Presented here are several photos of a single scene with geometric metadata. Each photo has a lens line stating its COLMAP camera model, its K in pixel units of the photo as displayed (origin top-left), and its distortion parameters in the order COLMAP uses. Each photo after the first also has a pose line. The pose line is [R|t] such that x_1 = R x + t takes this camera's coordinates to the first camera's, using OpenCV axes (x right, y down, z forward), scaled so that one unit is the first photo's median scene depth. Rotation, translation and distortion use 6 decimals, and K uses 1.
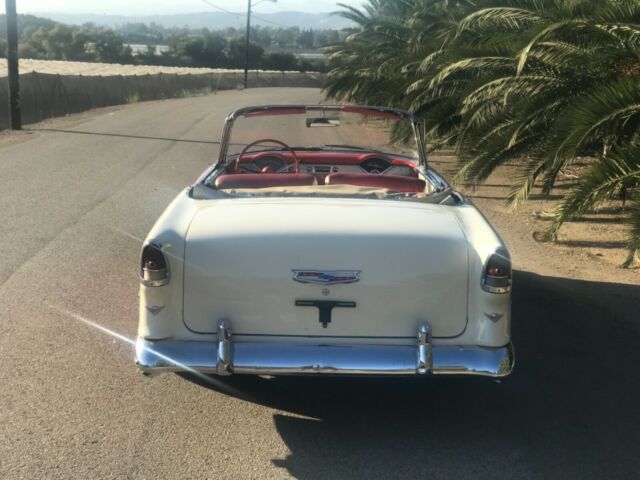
lens RADIAL K [[1037.7, 0, 321.2], [0, 1037.7, 239.9], [0, 0, 1]] dist [-0.059303, 0.000000]
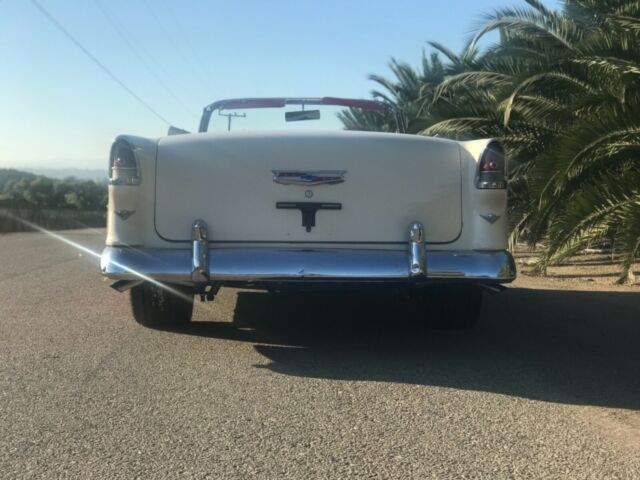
lens RADIAL K [[1037.7, 0, 318.8], [0, 1037.7, 240.3], [0, 0, 1]] dist [-0.059303, 0.000000]
pose [[0.999653, -0.019815, 0.017336, -0.003606], [0.022005, 0.990332, -0.136960, 0.218602], [-0.014455, 0.137294, 0.990425, 0.086995]]
